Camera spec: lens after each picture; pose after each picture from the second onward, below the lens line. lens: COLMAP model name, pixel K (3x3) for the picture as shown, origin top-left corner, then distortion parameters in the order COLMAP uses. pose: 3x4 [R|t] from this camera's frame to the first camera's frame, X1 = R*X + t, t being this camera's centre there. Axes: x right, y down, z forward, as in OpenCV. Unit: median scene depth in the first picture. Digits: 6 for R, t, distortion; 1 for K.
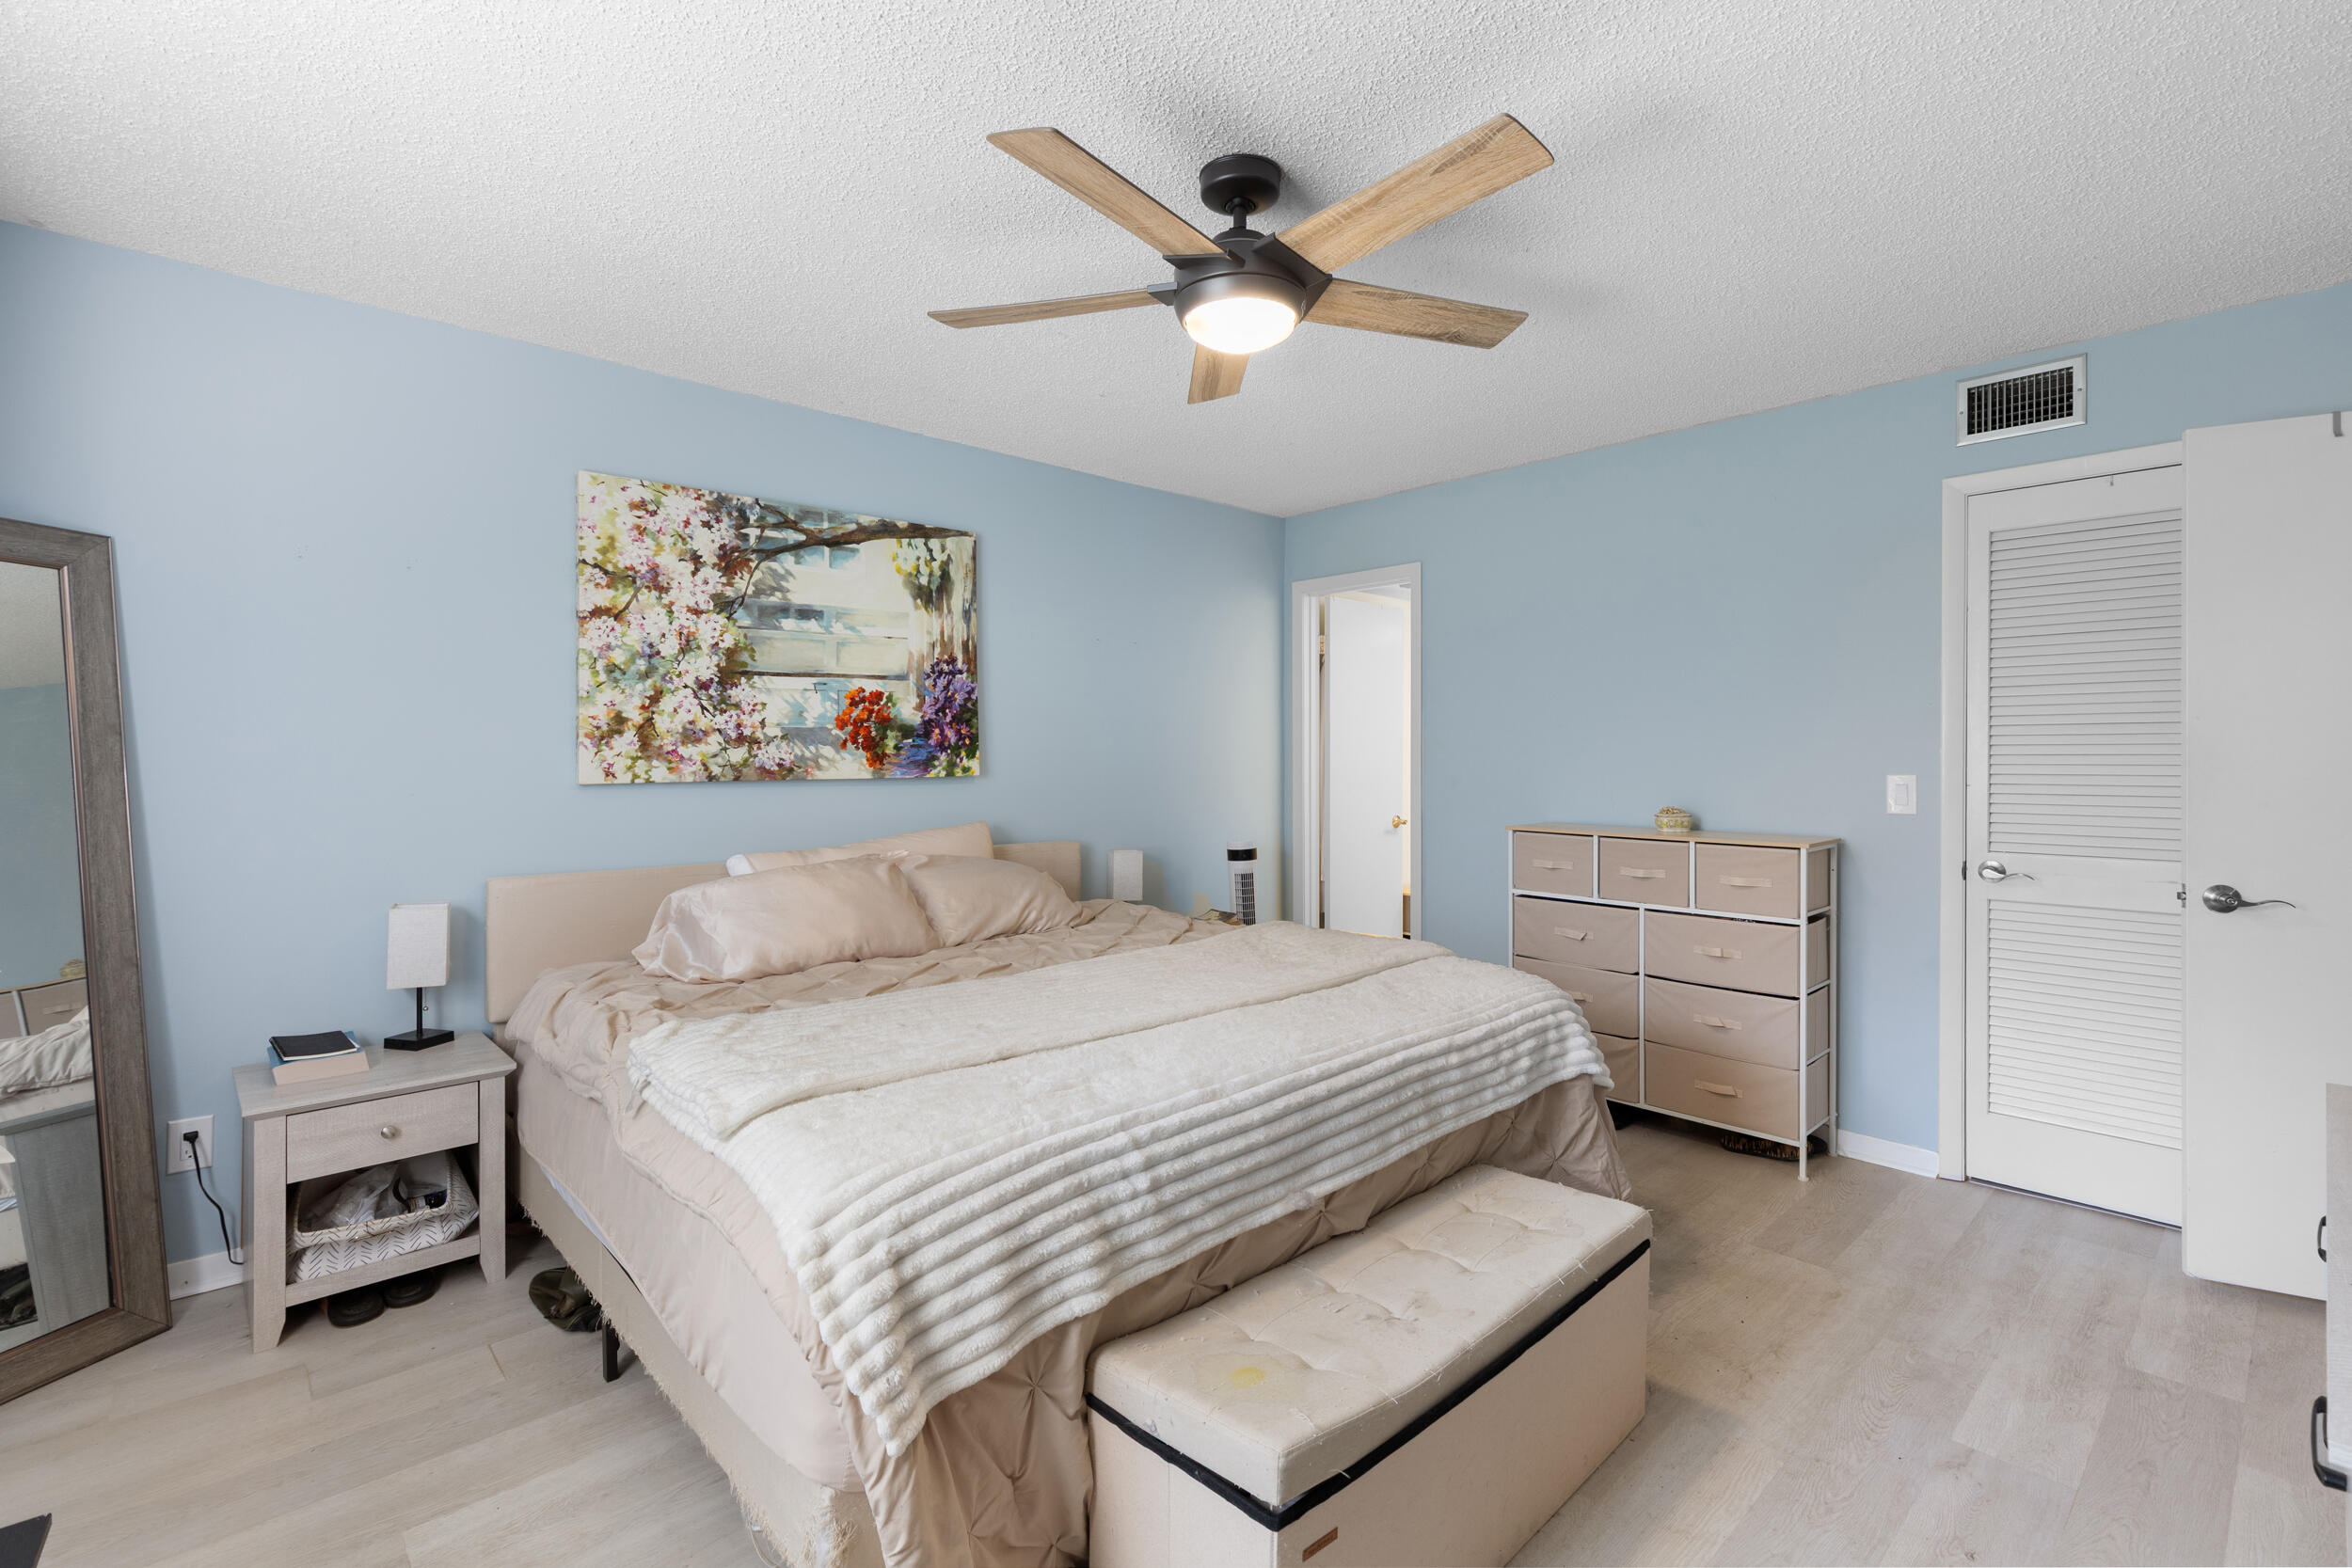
lens RADIAL K [[1061.1, 0, 1190.1], [0, 1061.1, 770.3], [0, 0, 1]] dist [0.000233, -0.000124]
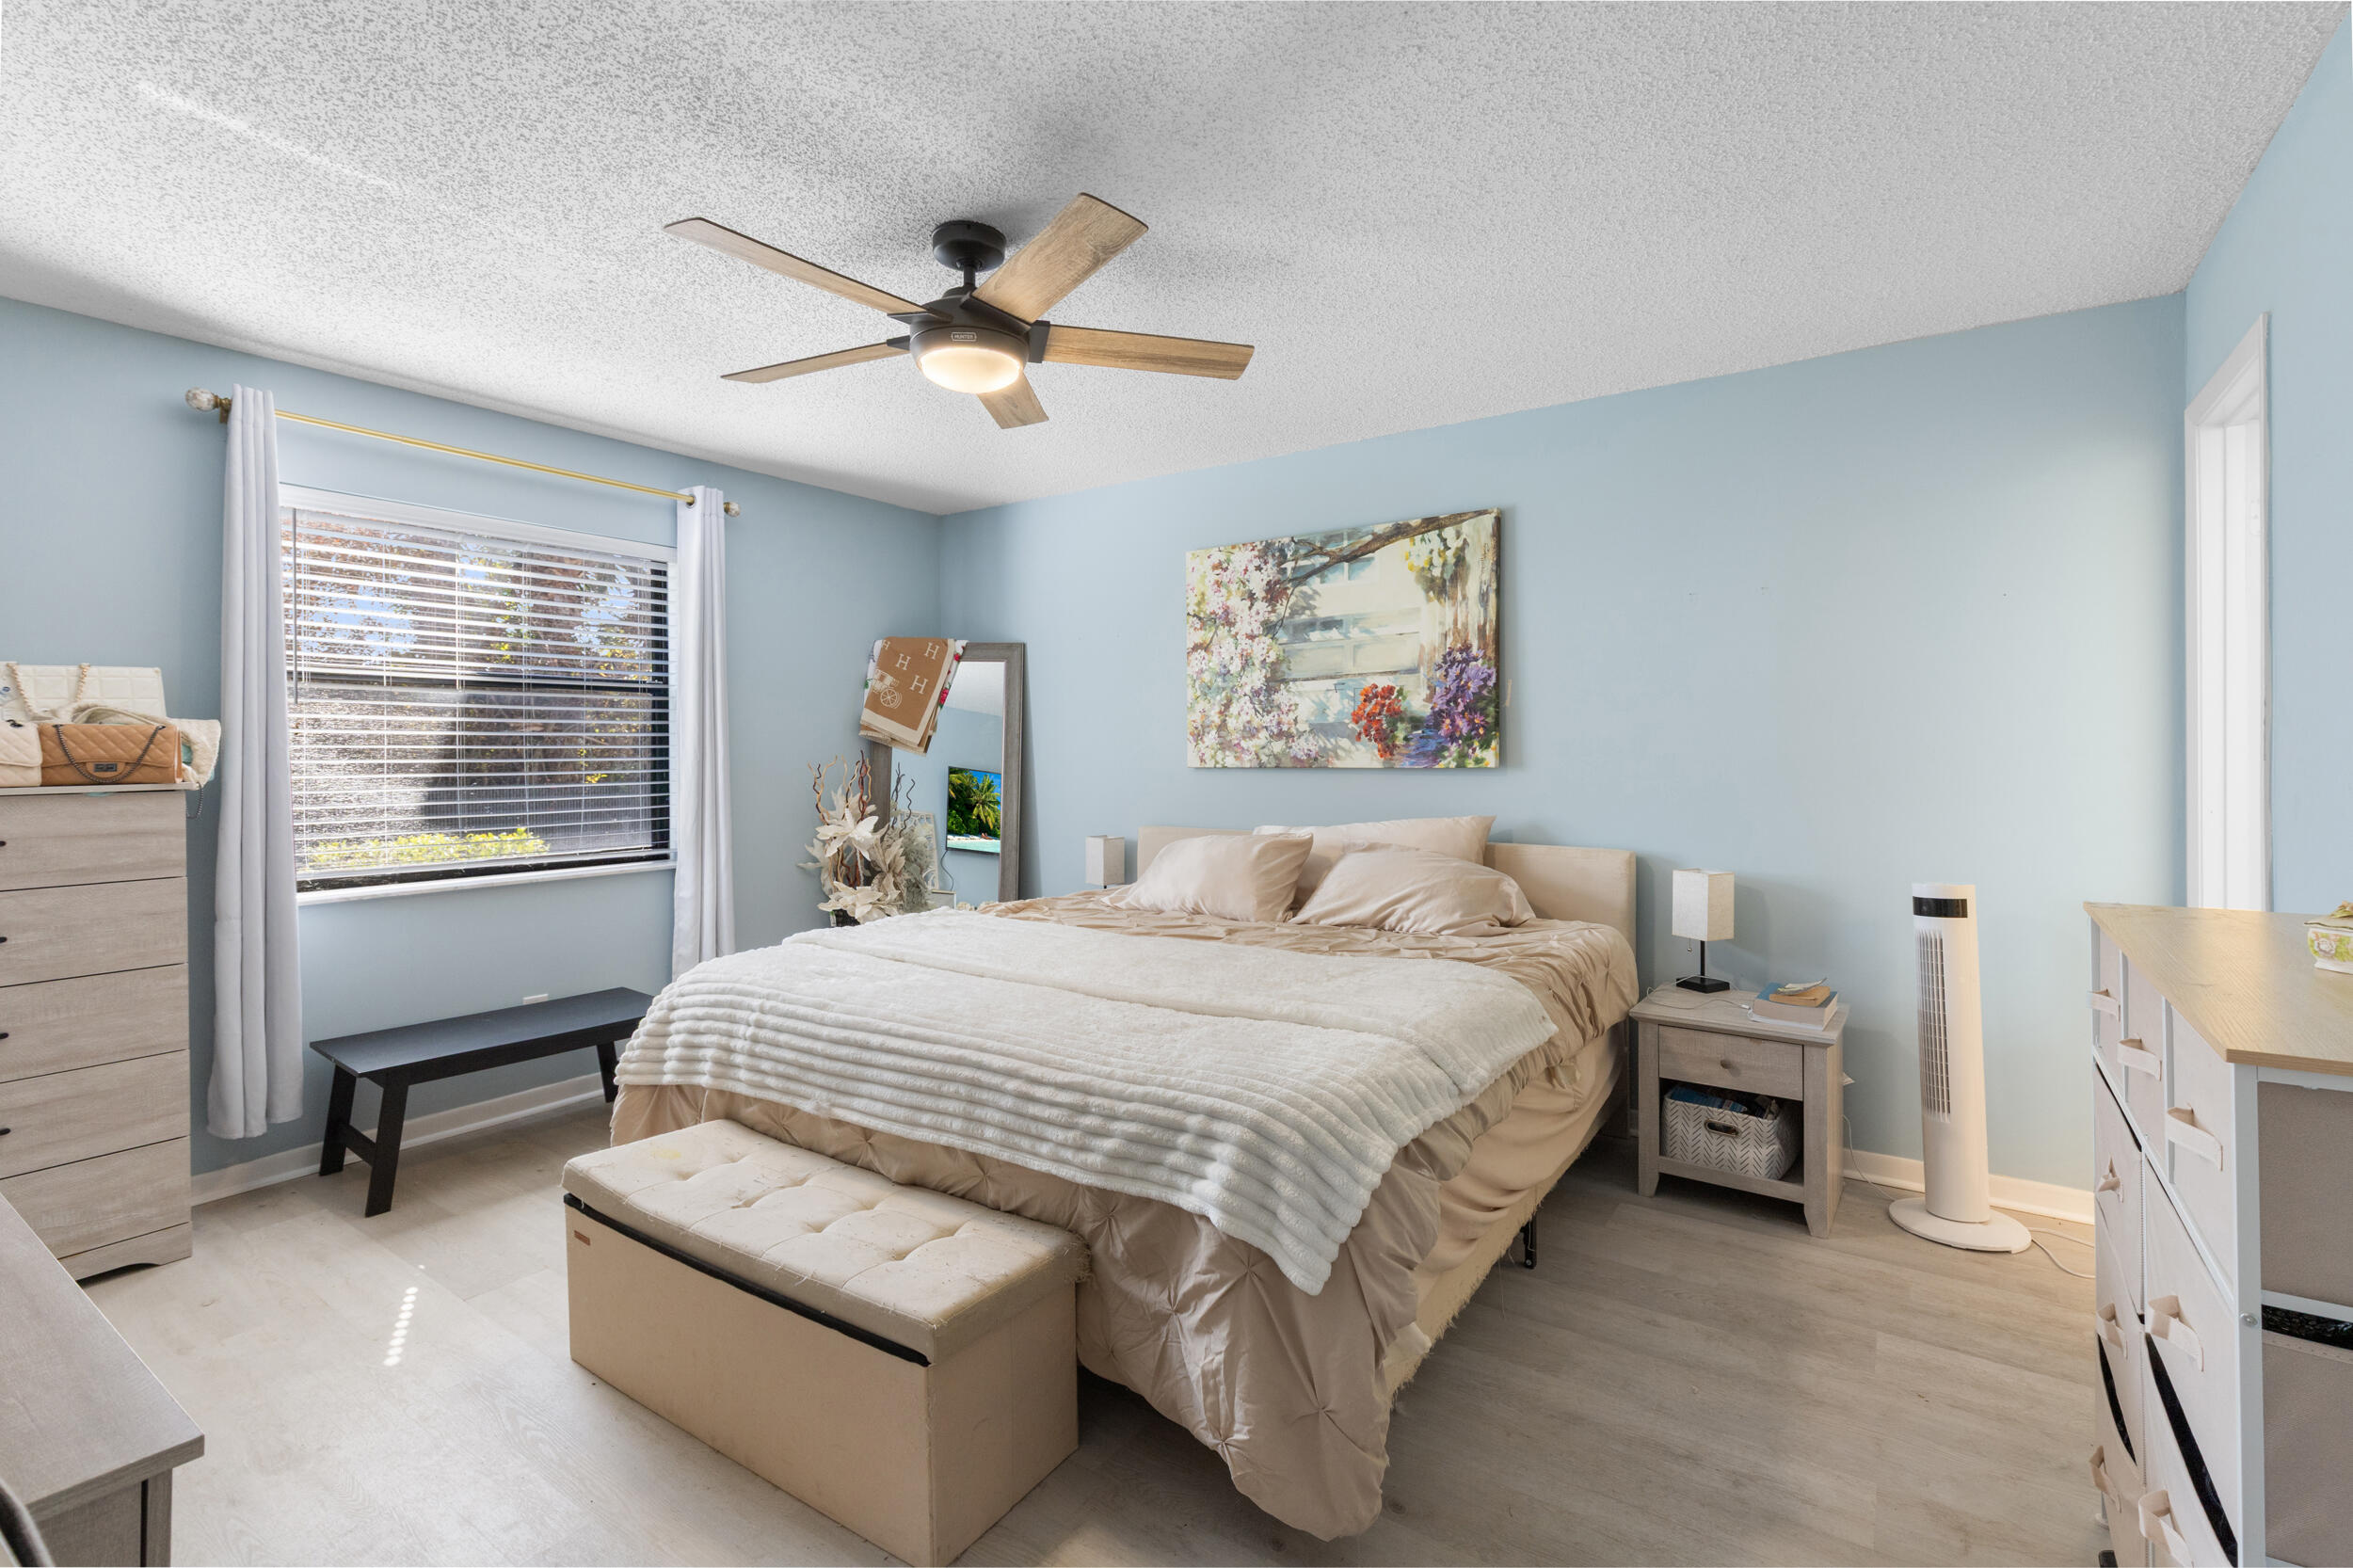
lens RADIAL K [[1065.6, 0, 1178.6], [0, 1065.6, 748.9], [0, 0, 1]] dist [0.009117, 0.000201]
pose [[0.210209, 0.002919, -0.977652, 0.770826], [-0.005164, 0.999985, 0.001876, -0.013611], [0.977643, 0.004654, 0.210221, 0.618382]]
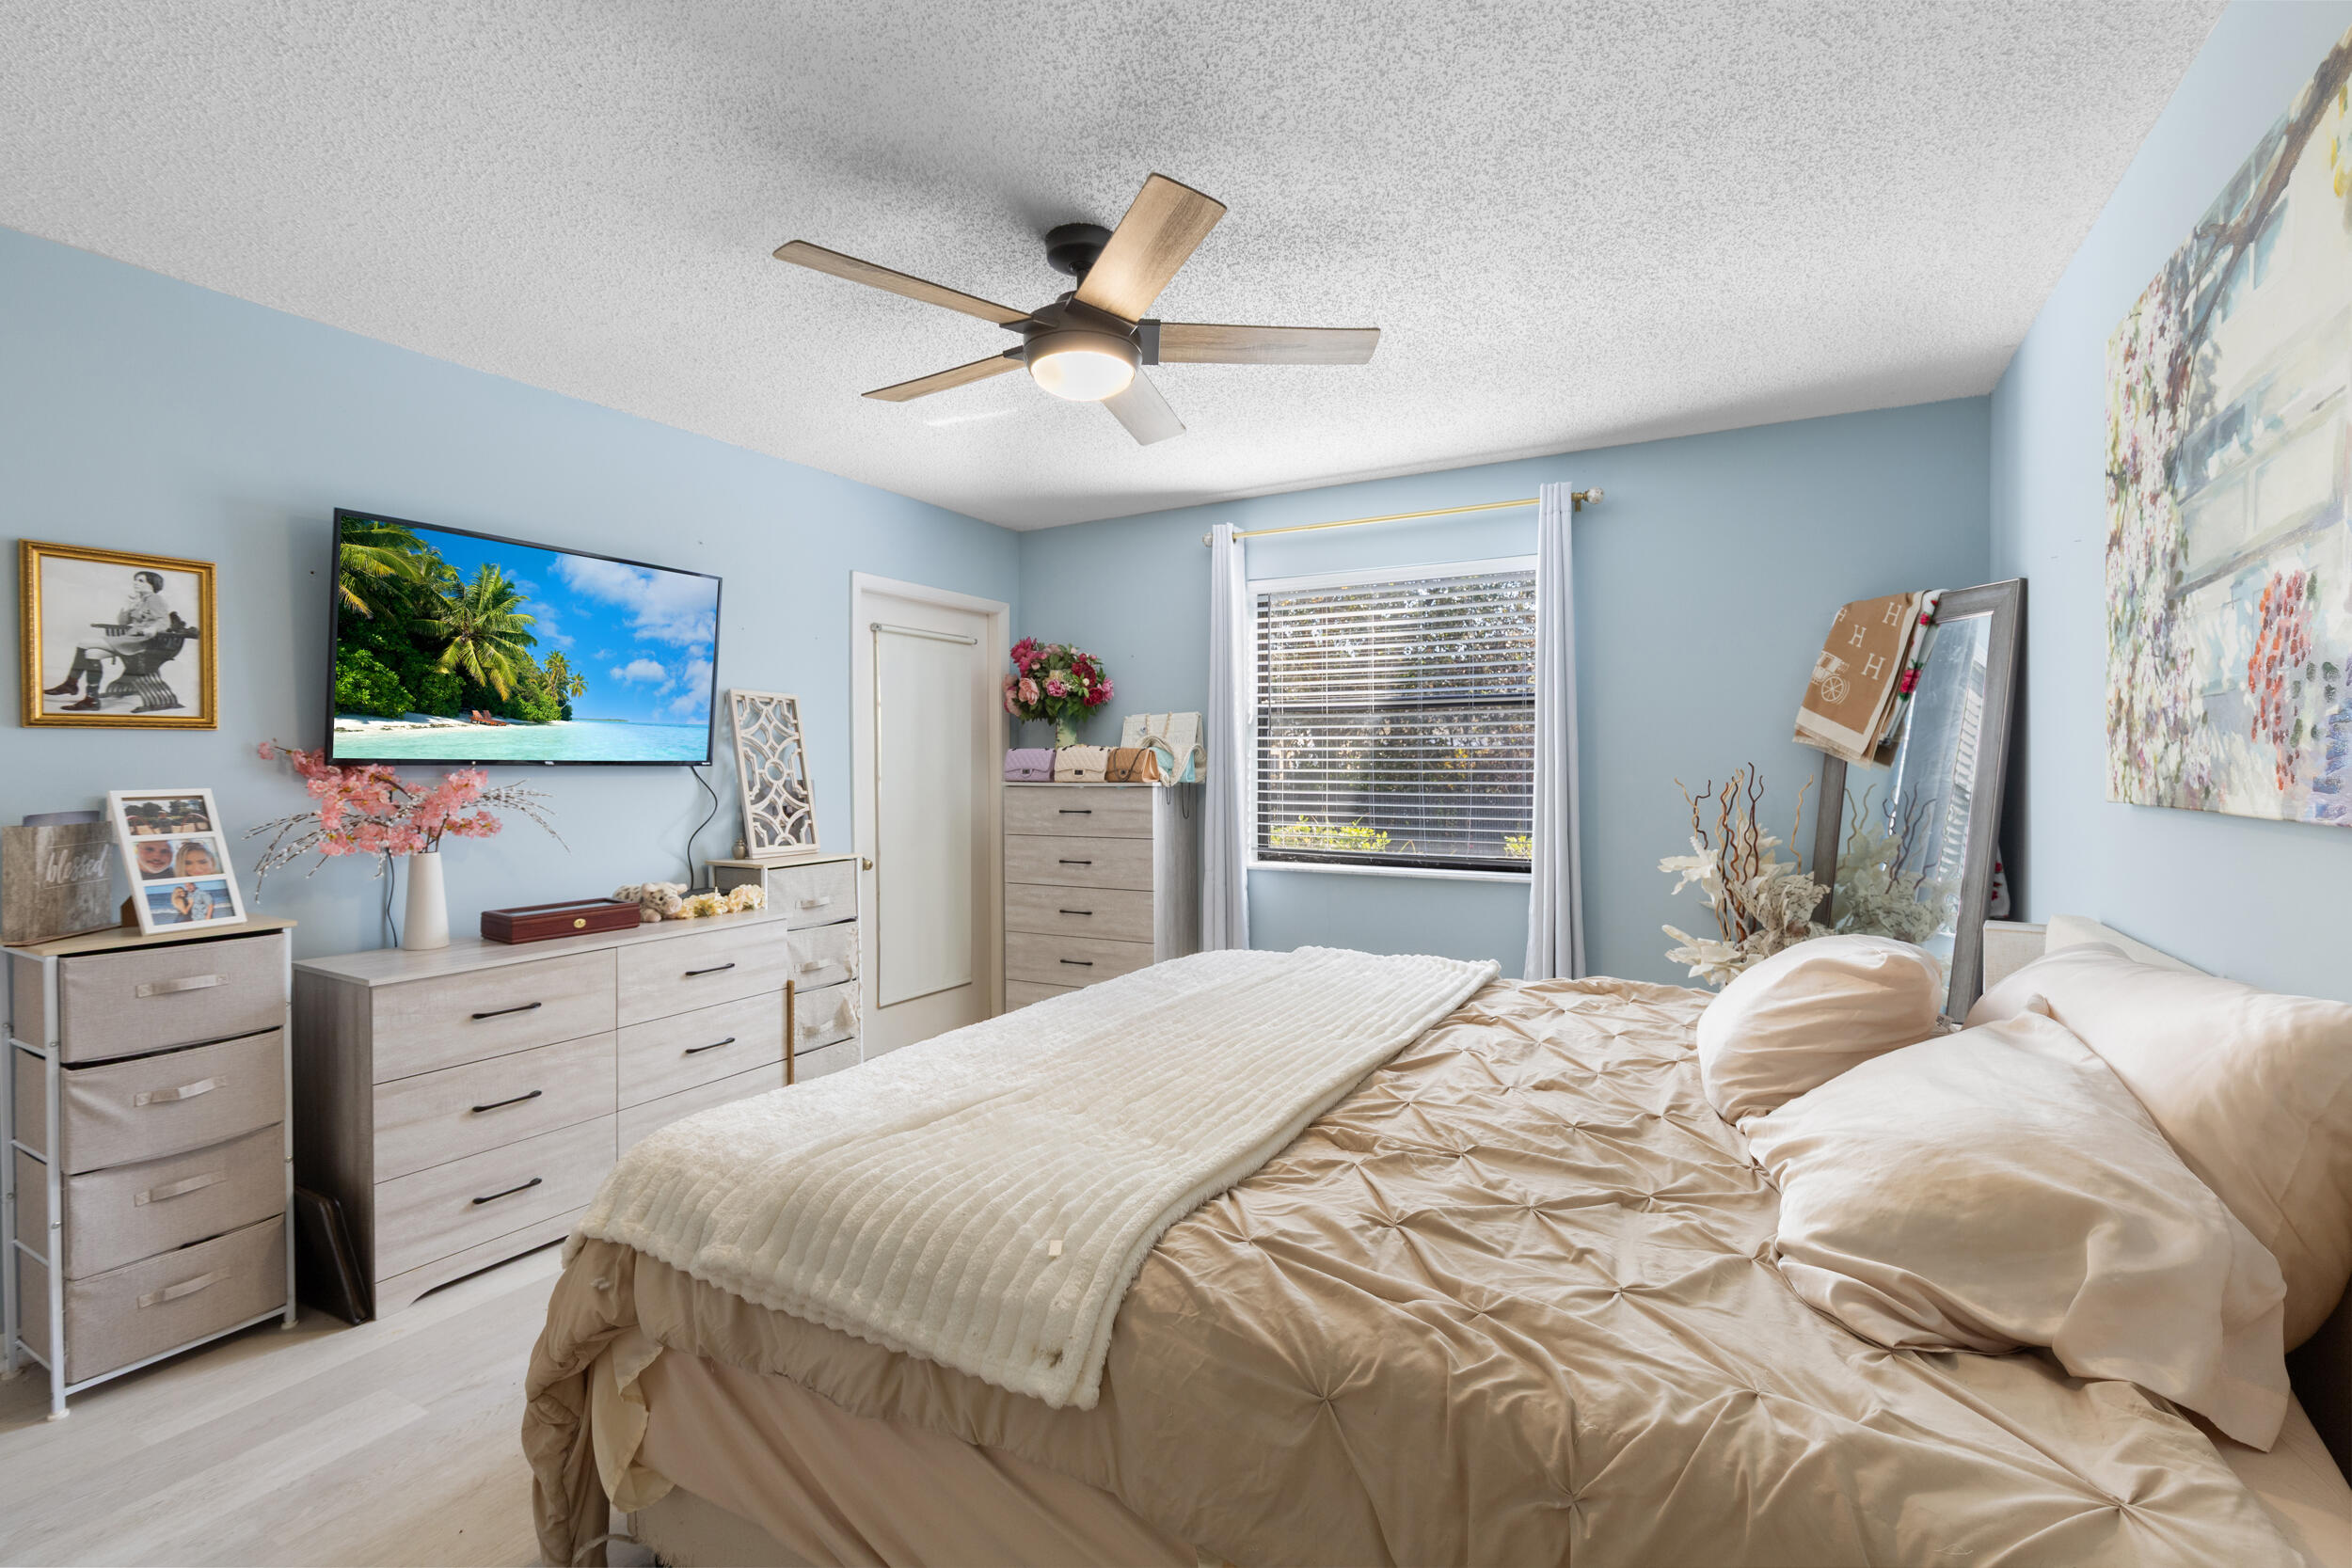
lens RADIAL K [[1061.1, 0, 1190.1], [0, 1061.1, 770.3], [0, 0, 1]] dist [0.000233, -0.000124]
pose [[-0.952460, 0.007521, -0.304572, 0.176906], [0.003235, 0.999889, 0.014574, -0.016747], [0.304648, 0.012896, -0.952378, 1.332394]]
